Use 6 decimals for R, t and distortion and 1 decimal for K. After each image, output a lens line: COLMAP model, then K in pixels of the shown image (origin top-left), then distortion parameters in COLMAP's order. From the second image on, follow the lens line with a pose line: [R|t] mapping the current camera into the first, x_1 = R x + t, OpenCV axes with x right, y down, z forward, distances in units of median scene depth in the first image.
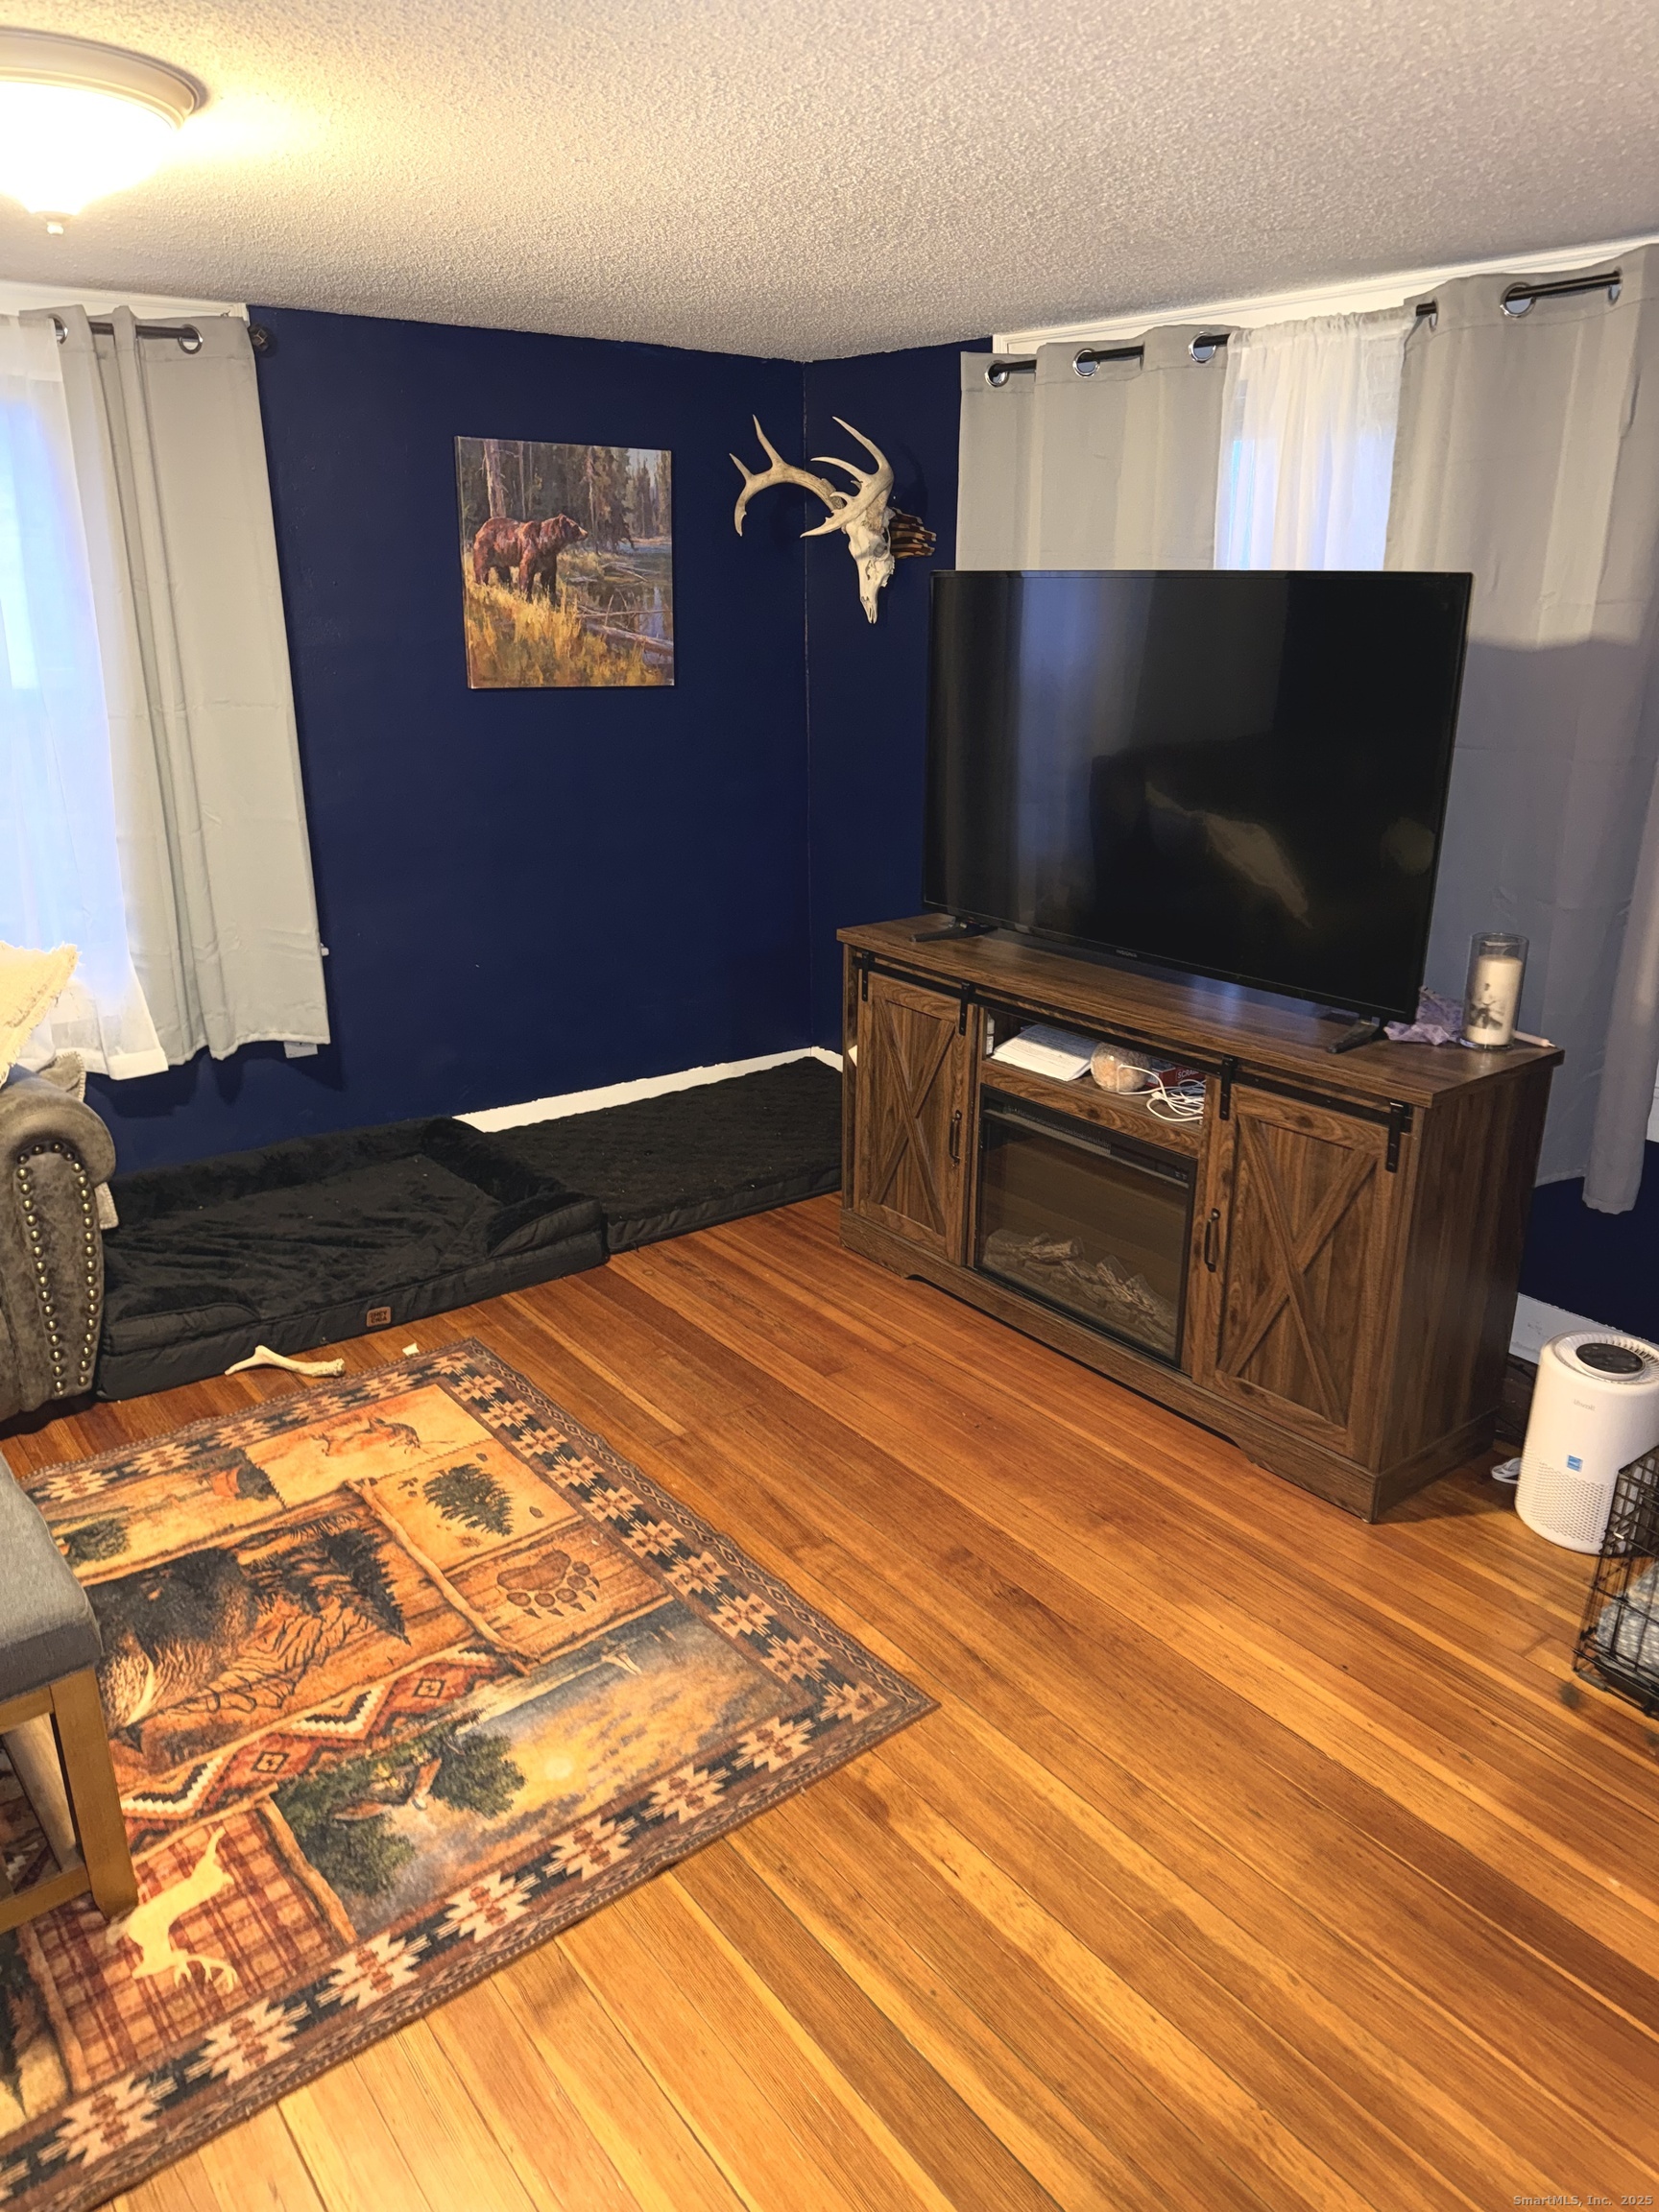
lens RADIAL K [[1554.9, 0, 820.8], [0, 1554.9, 1113.5], [0, 0, 1]] dist [0.030338, -0.013948]
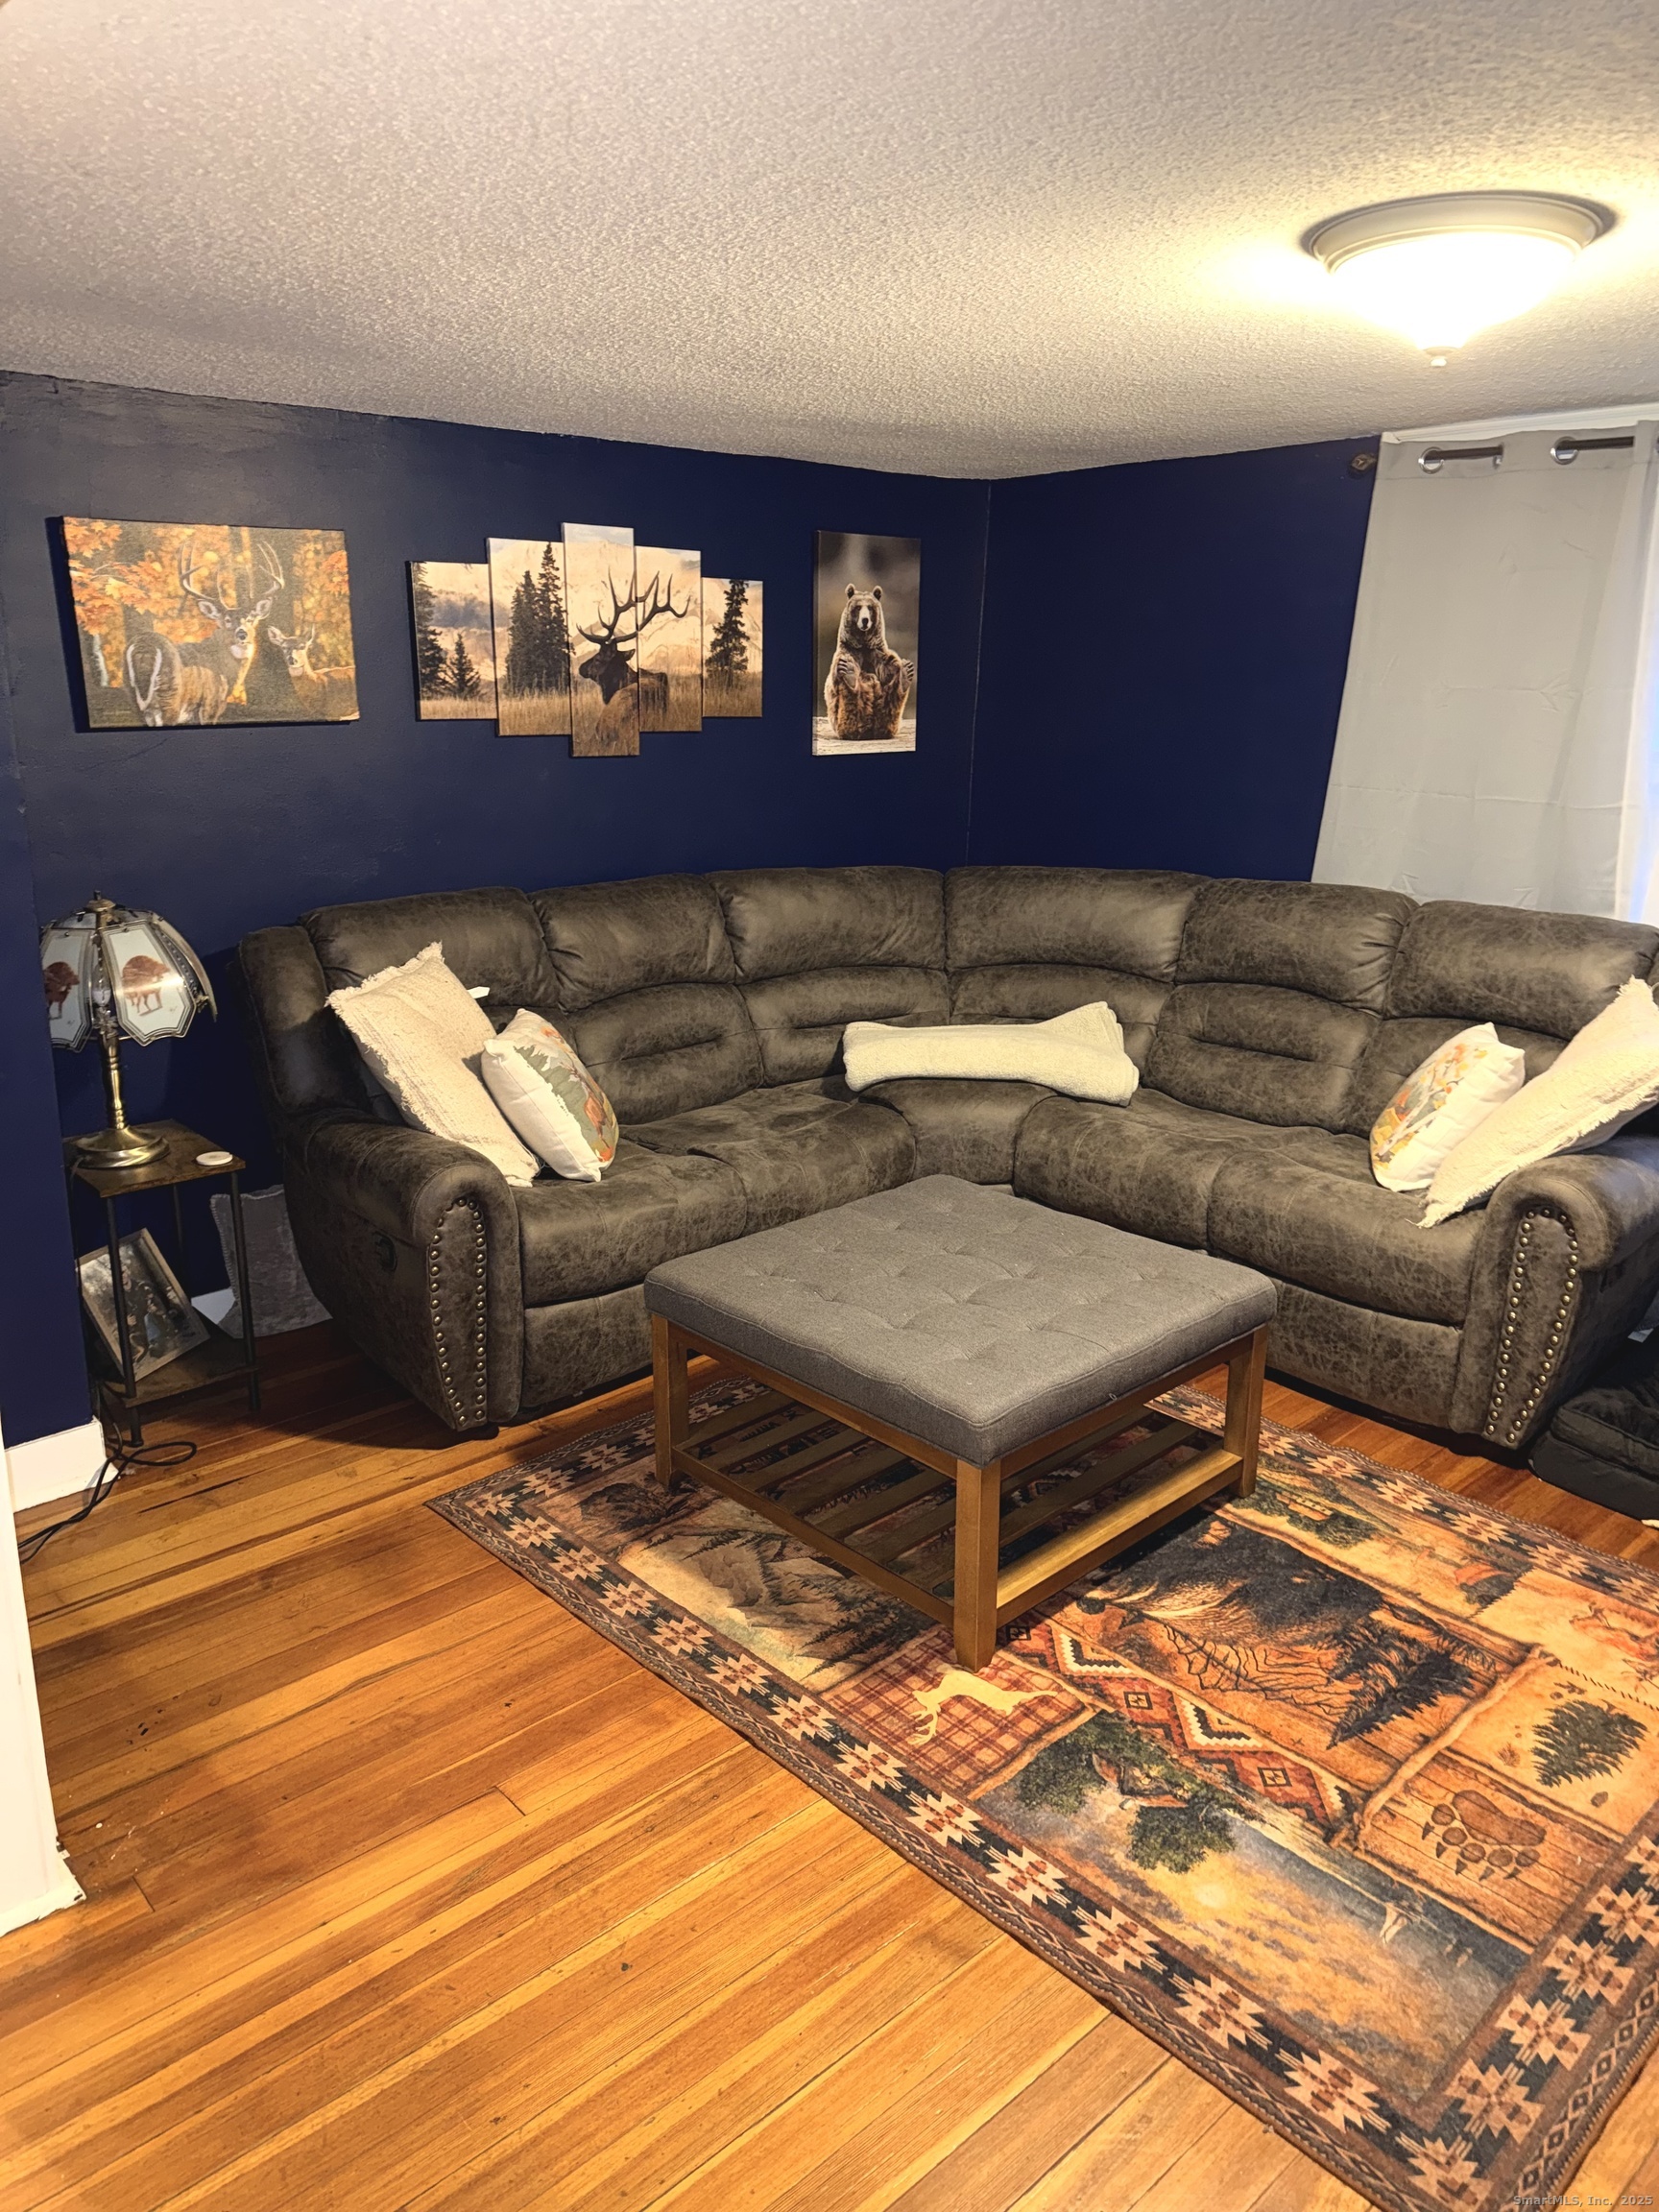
lens RADIAL K [[1554.9, 0, 823.9], [0, 1554.9, 1096.6], [0, 0, 1]] dist [0.030338, -0.013948]
pose [[0.098161, 0.269461, -0.957995, 0.550625], [-0.346425, 0.911688, 0.220940, -0.139994], [0.932928, 0.310186, 0.182840, 0.432154]]
